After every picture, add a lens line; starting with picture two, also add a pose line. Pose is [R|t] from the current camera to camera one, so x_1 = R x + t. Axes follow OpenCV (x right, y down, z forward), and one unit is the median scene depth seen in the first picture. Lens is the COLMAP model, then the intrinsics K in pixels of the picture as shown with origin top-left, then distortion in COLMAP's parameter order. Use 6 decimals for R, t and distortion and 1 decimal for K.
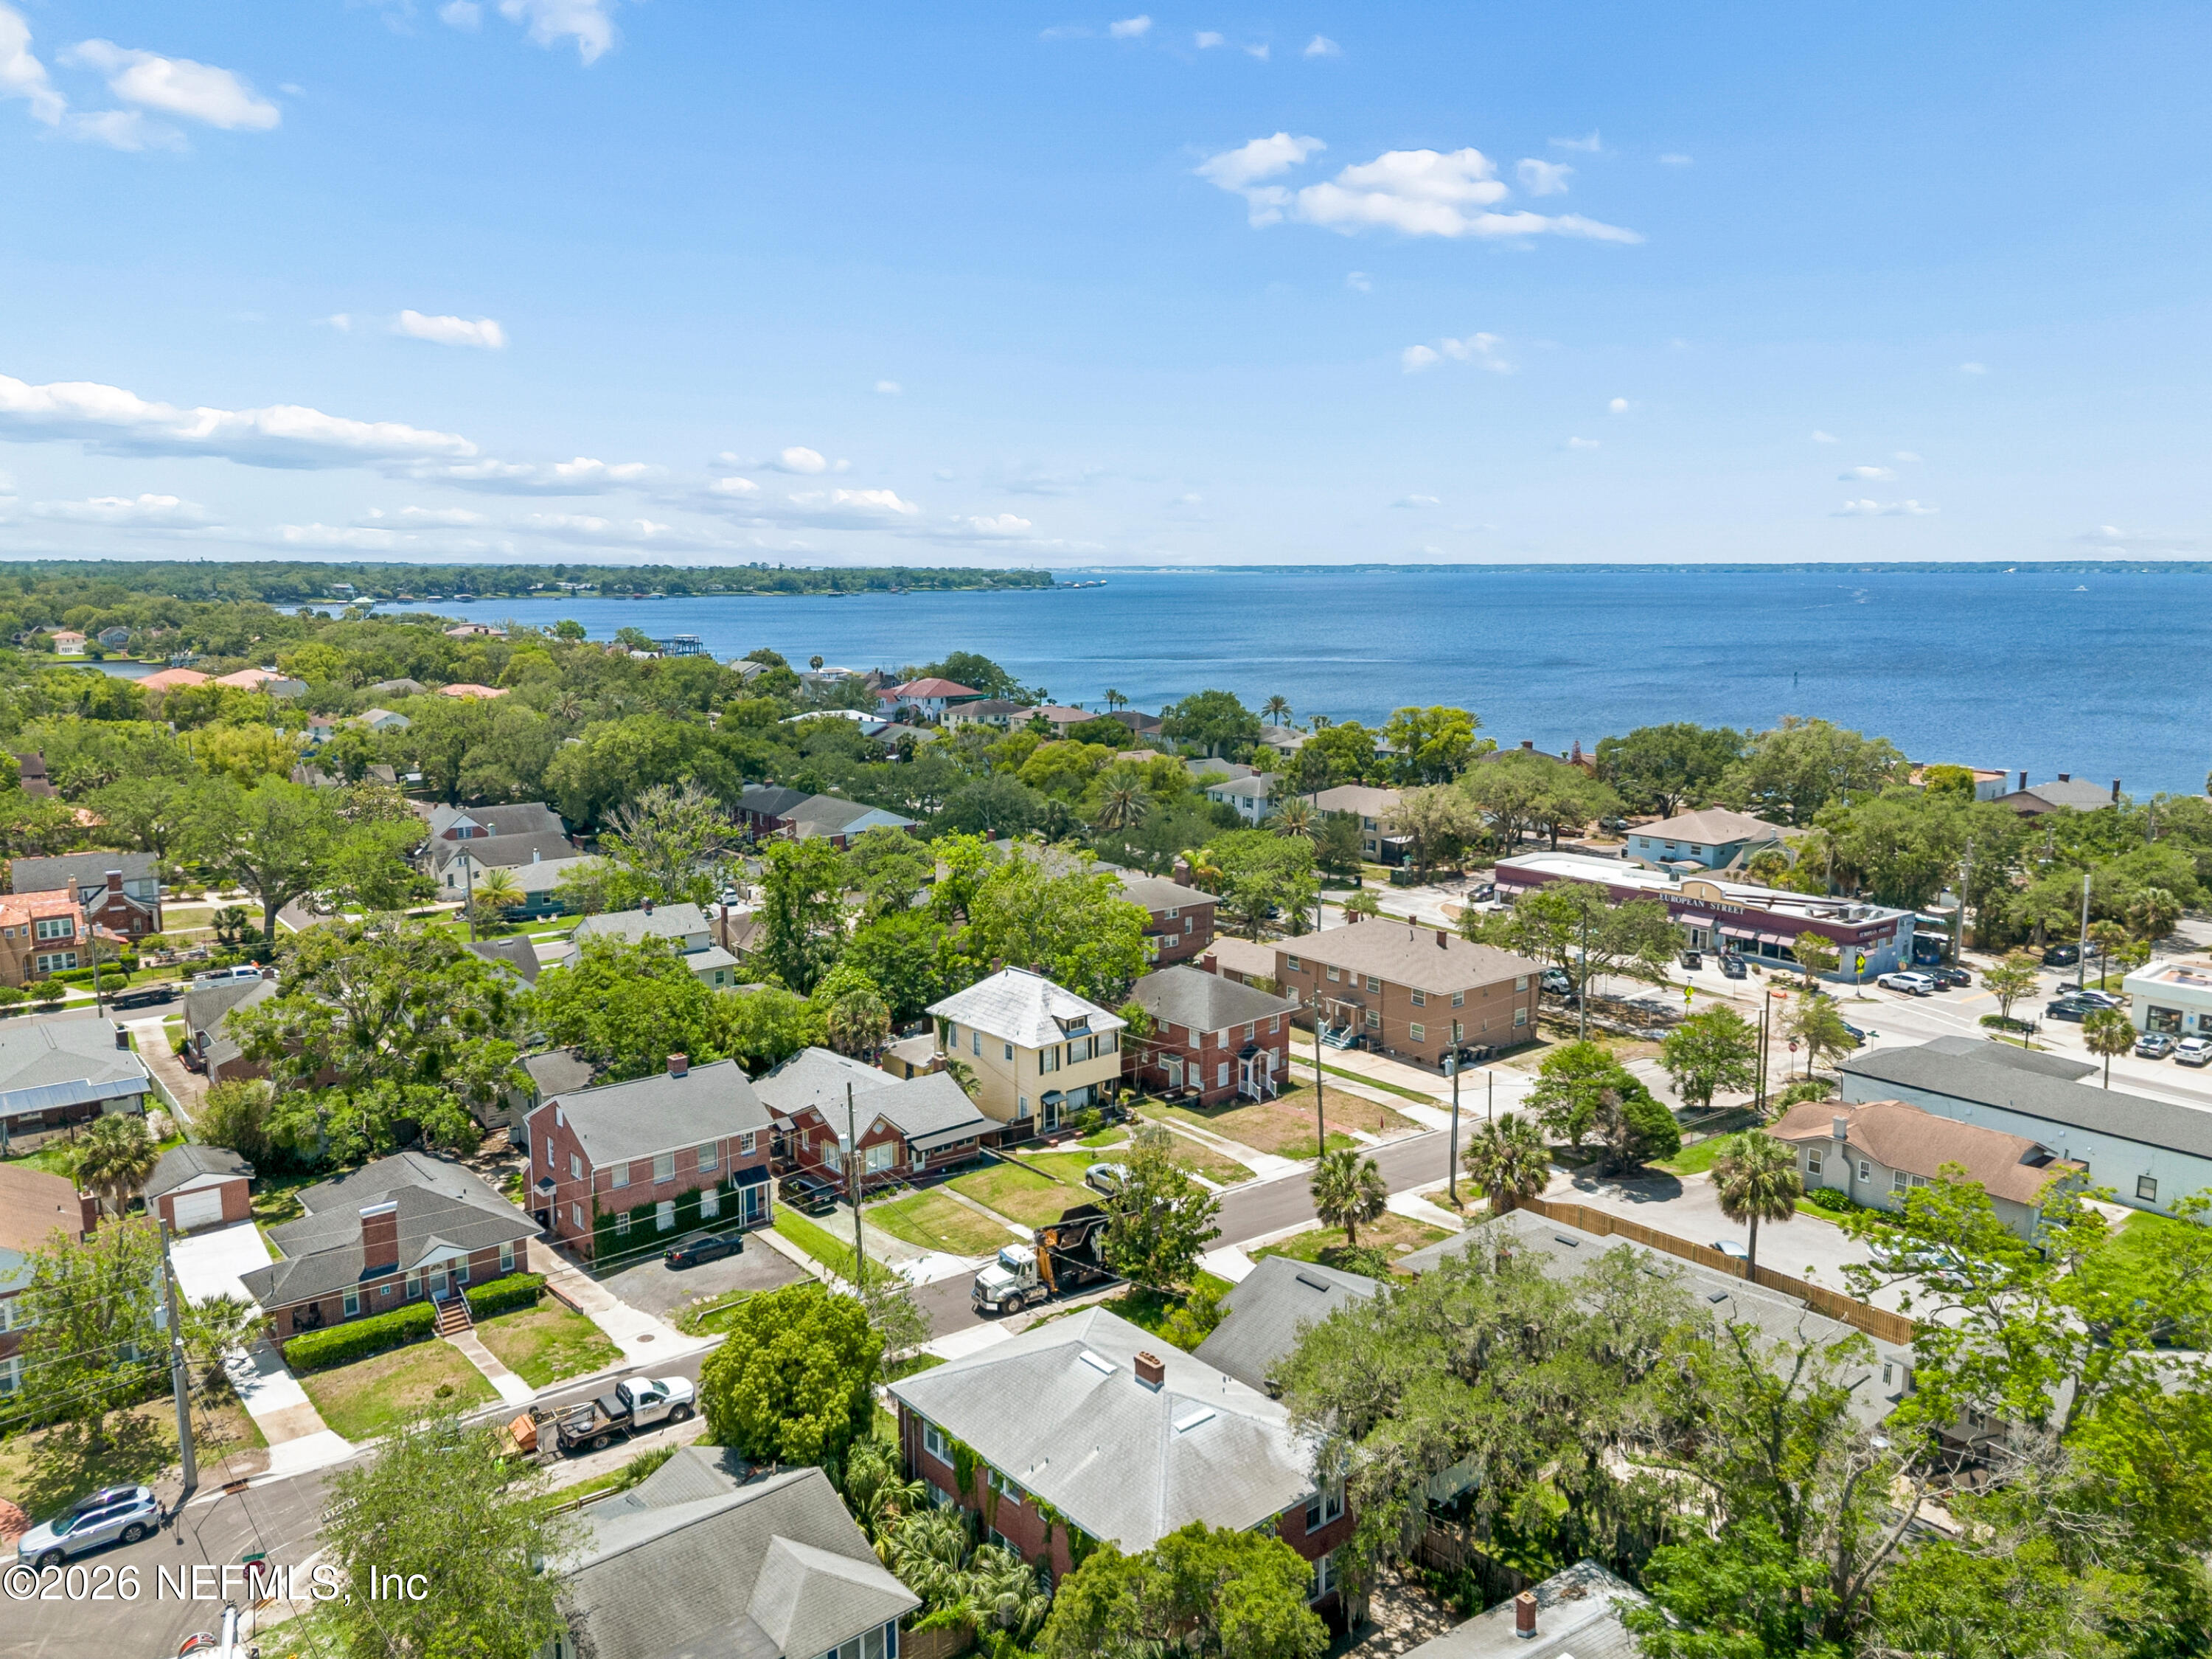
lens RADIAL K [[1608.7, 0, 1106.0], [0, 1608.7, 829.5], [0, 0, 1]] dist [0.076815, -0.085135]
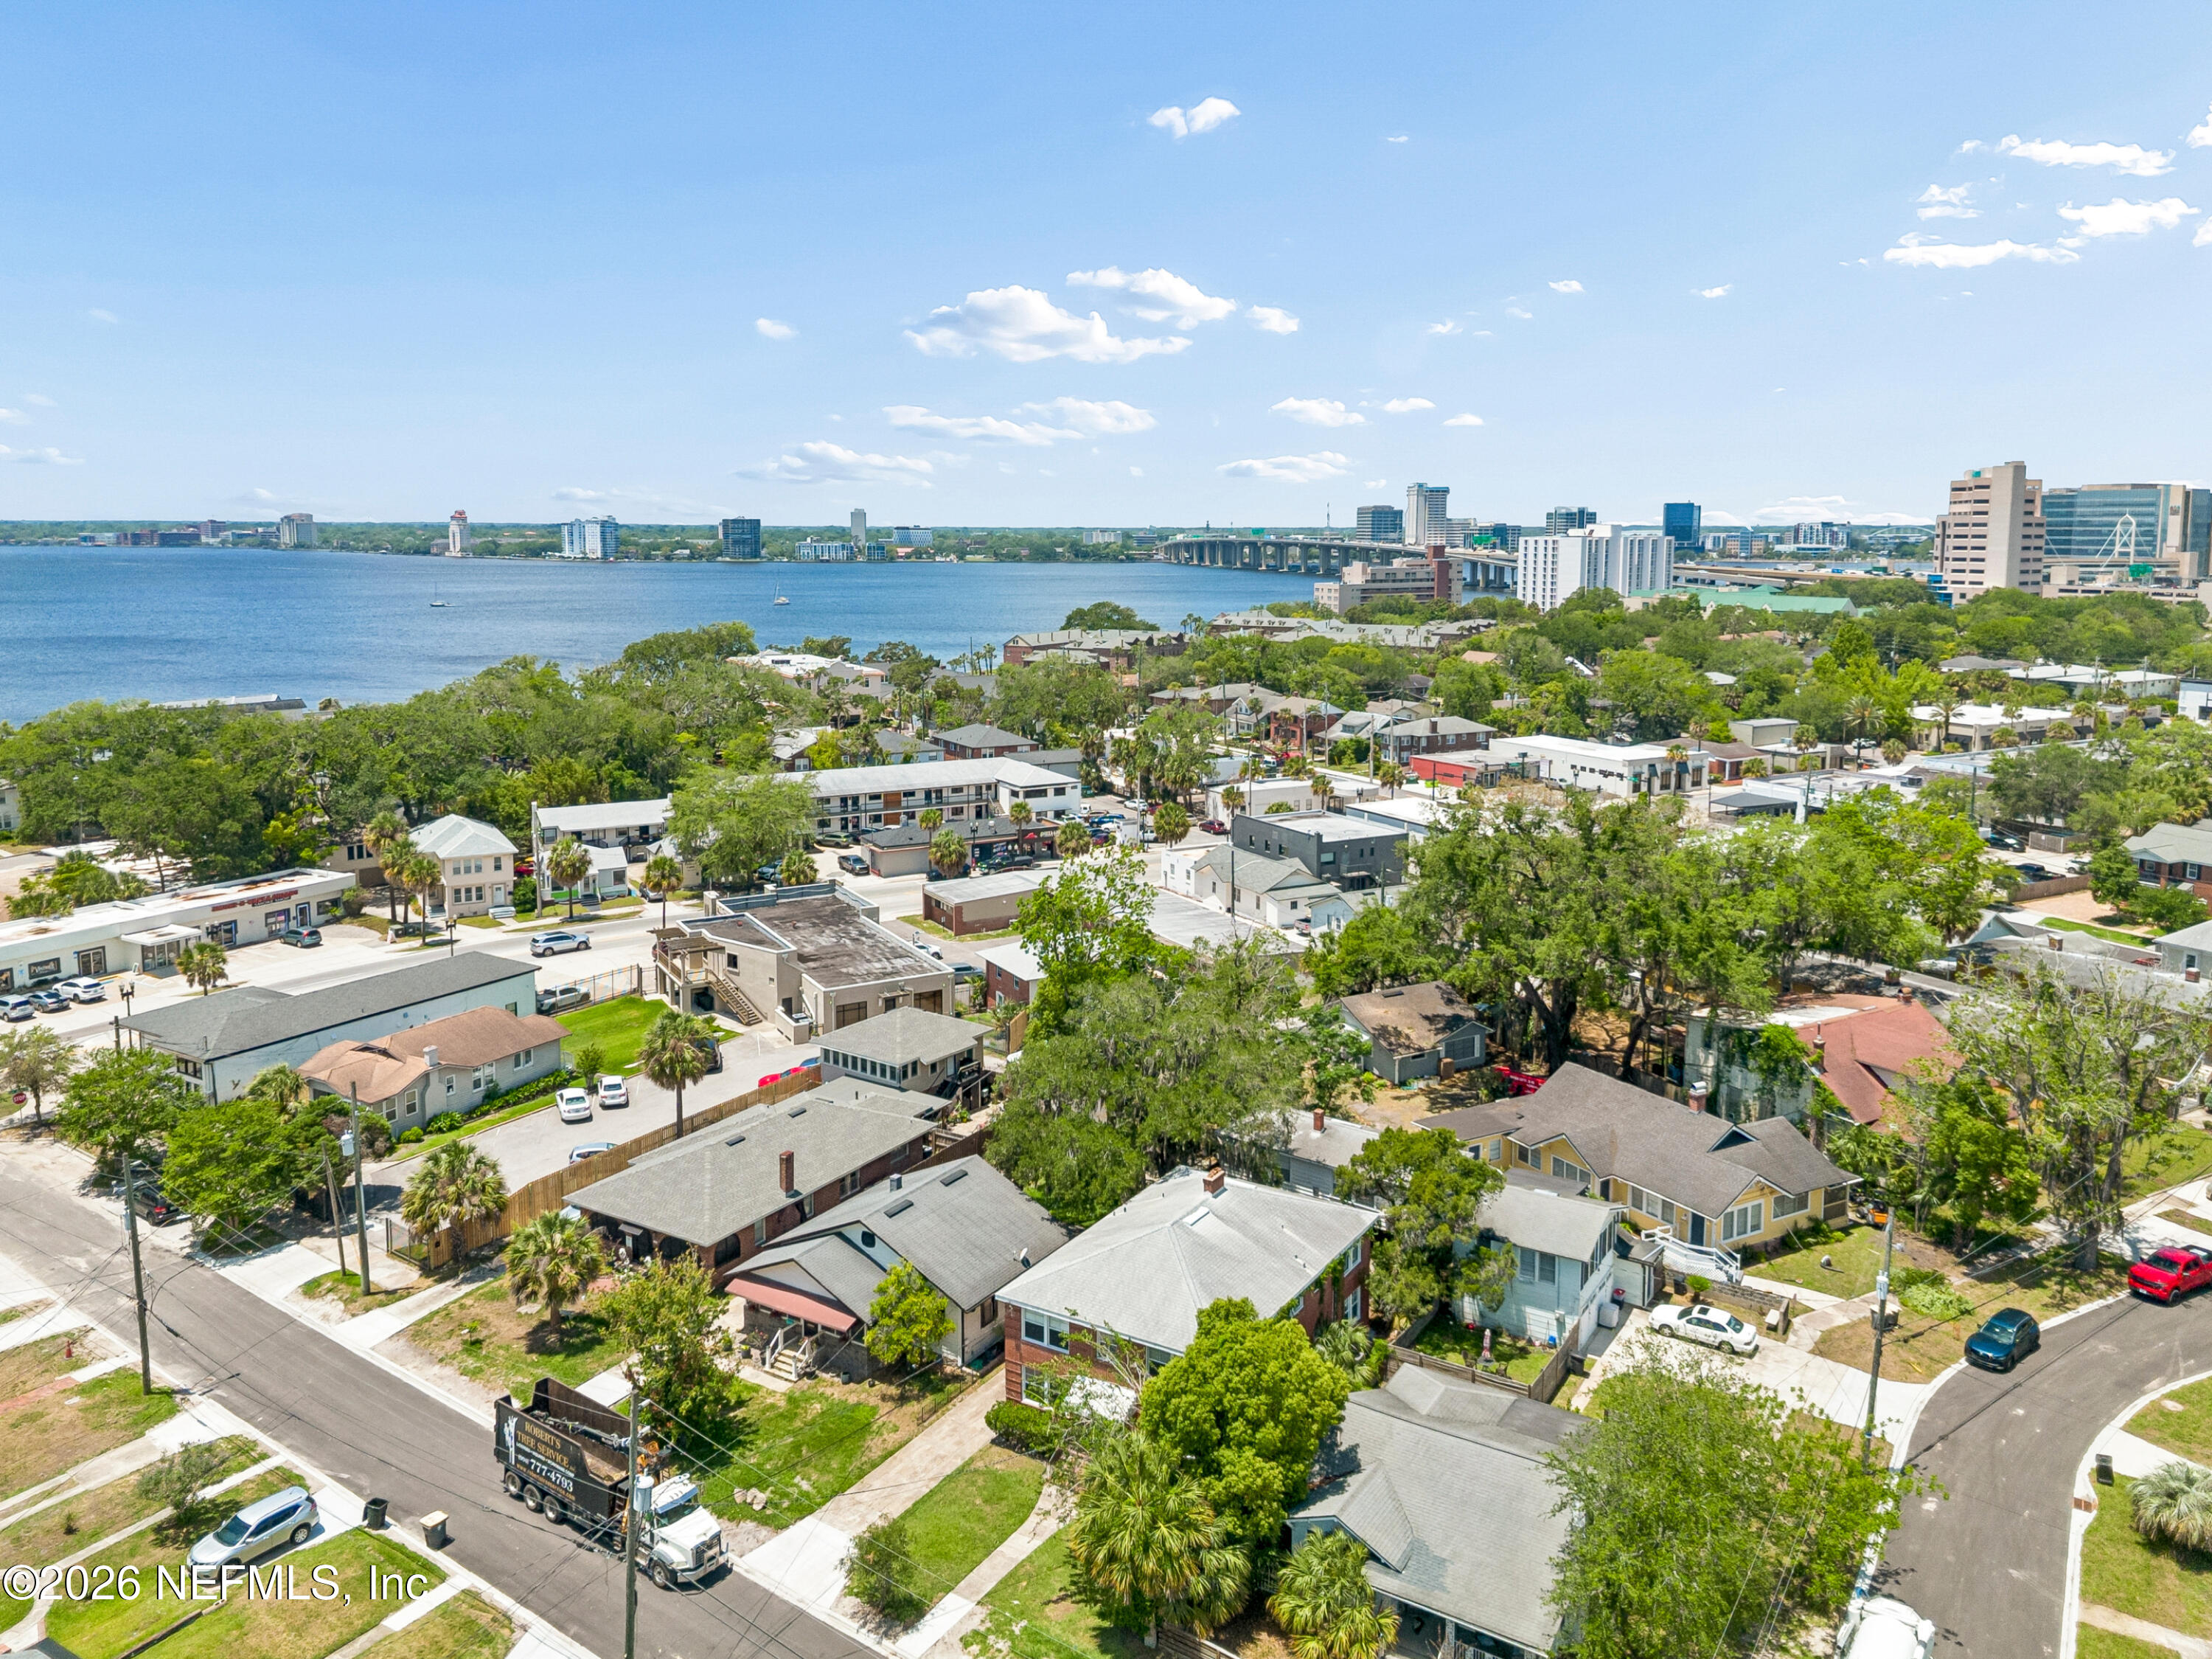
lens RADIAL K [[1618.1, 0, 1125.2], [0, 1618.1, 705.8], [0, 0, 1]] dist [0.020947, -0.001721]
pose [[-0.310949, -0.107707, 0.944304, -0.611284], [0.152823, 0.974964, 0.161527, -0.130160], [-0.938060, 0.194538, -0.286703, 0.765130]]
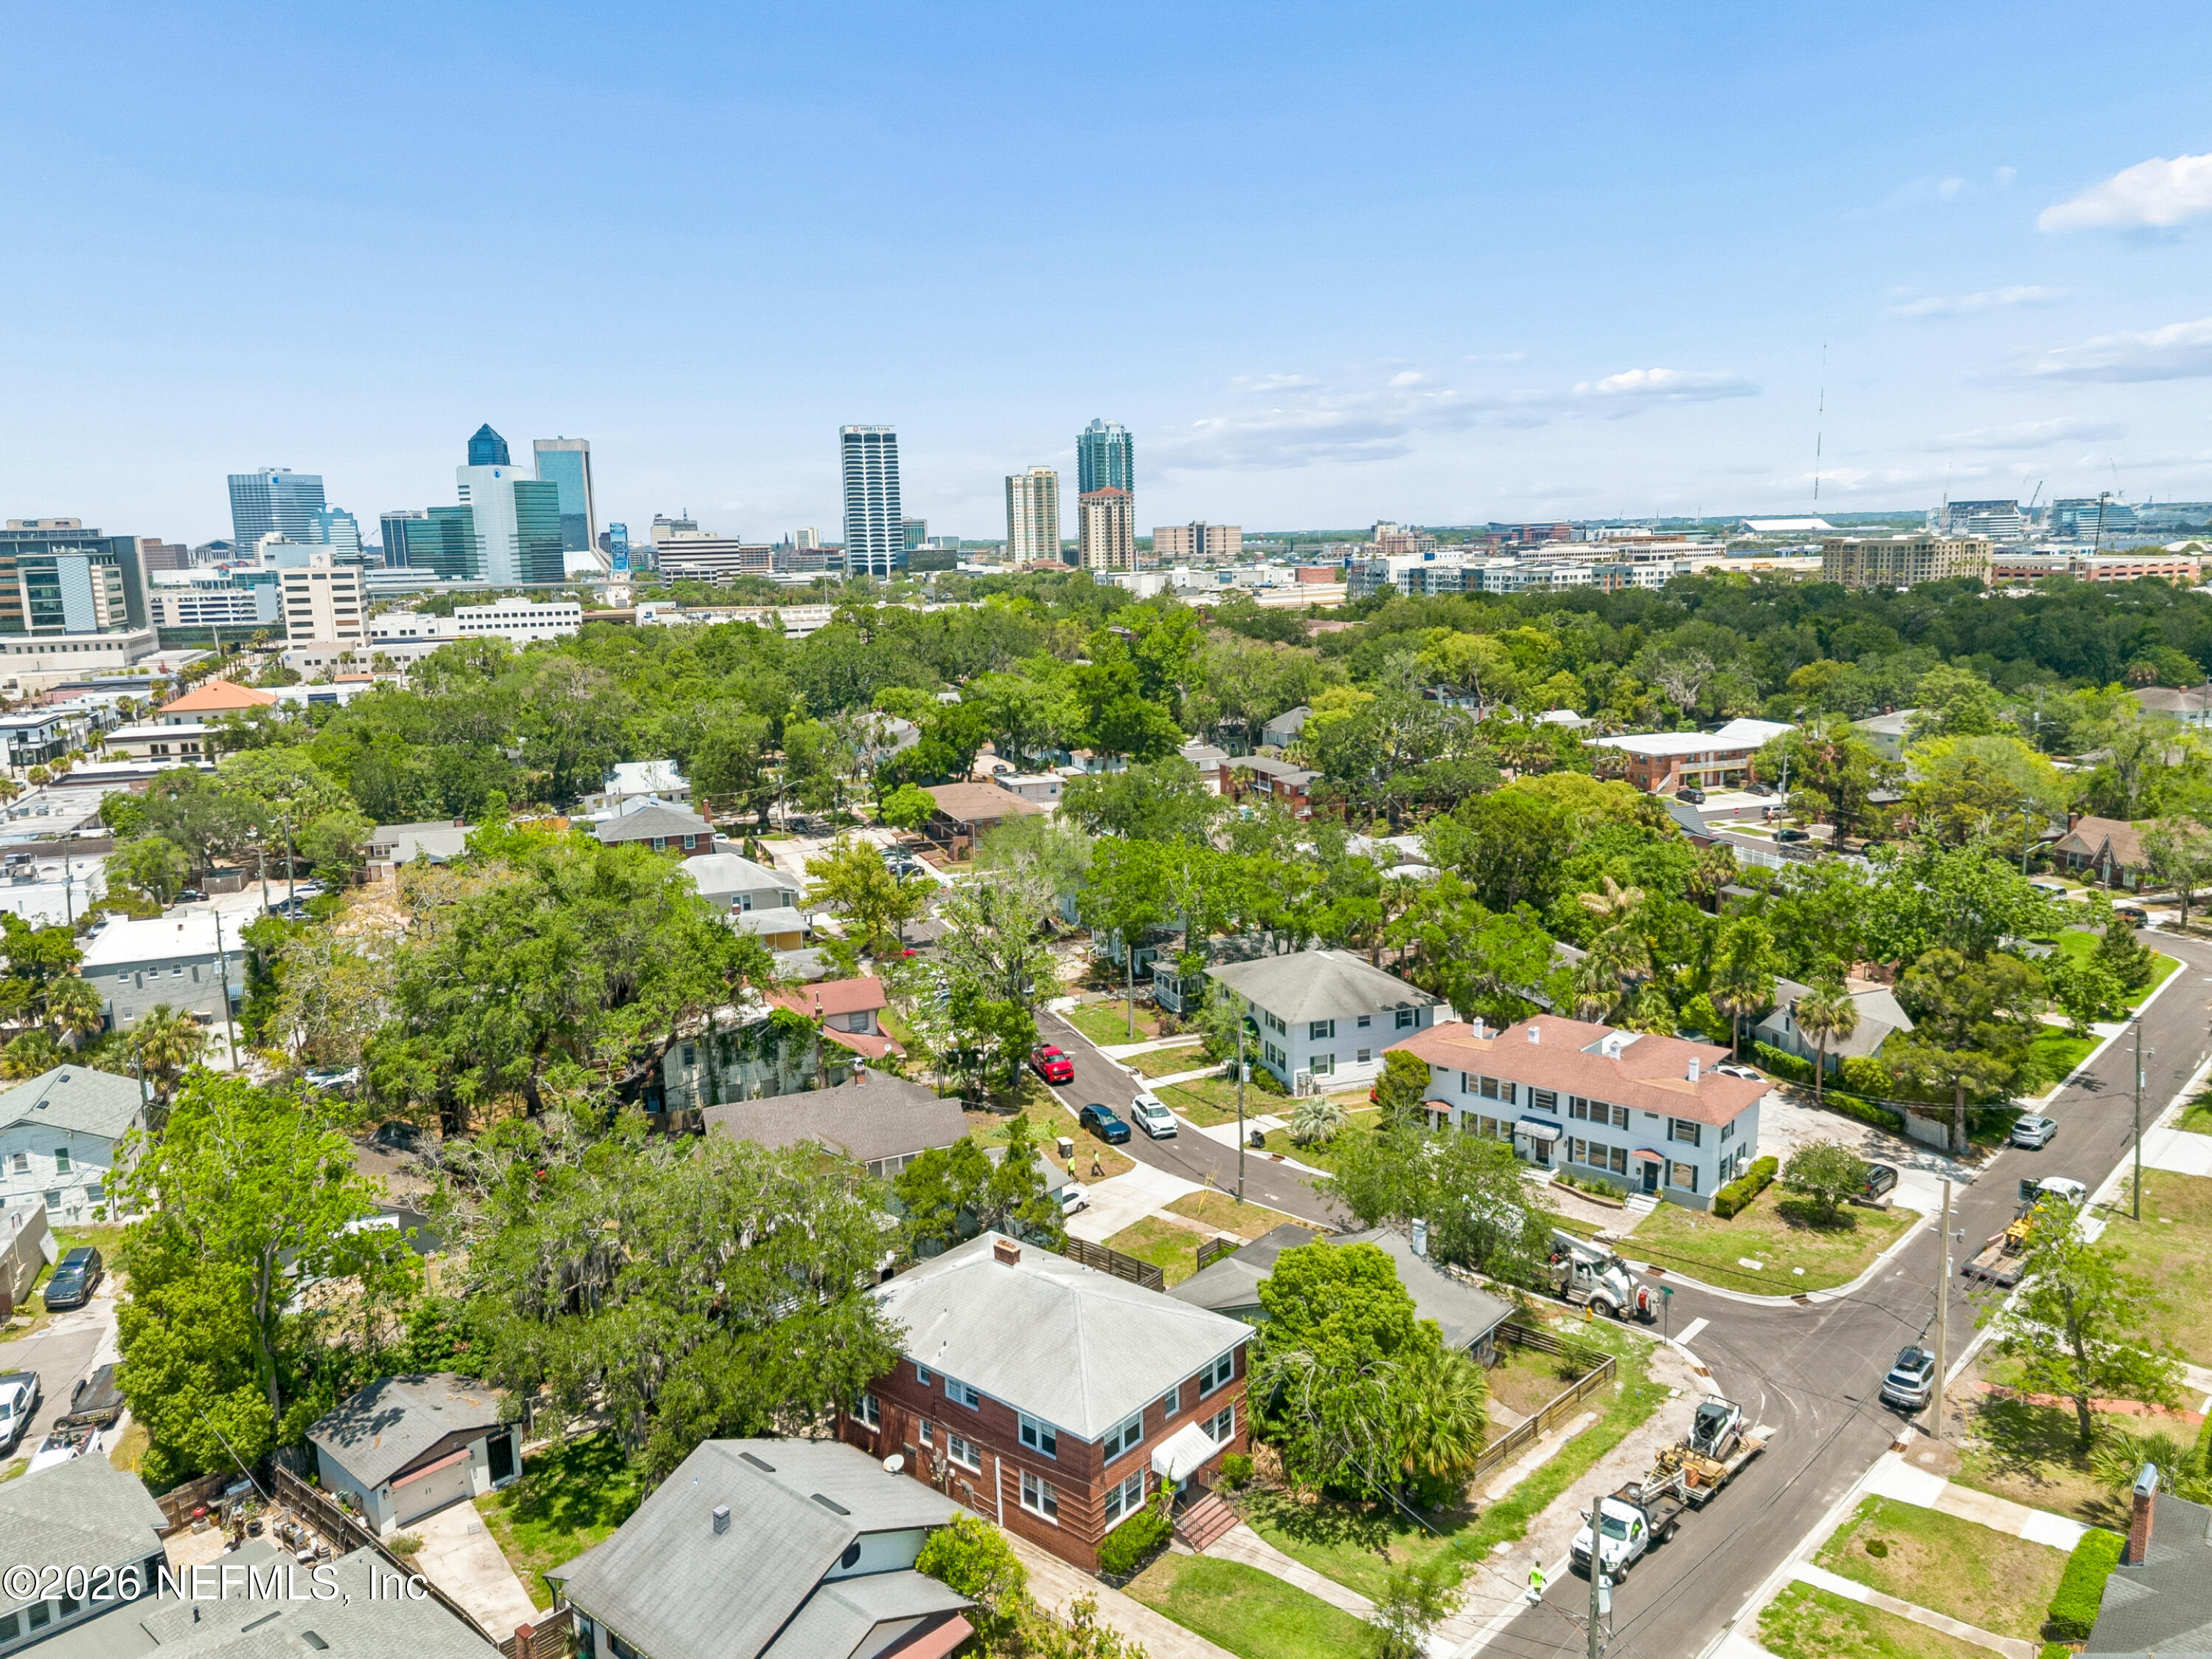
lens RADIAL K [[1589.3, 0, 1096.0], [0, 1589.3, 865.5], [0, 0, 1]] dist [0.088496, -0.108849]
pose [[-0.987821, 0.056504, -0.144973, 0.067058], [0.001003, 0.934023, 0.357211, -0.202655], [0.155592, 0.352715, -0.922704, 1.135217]]
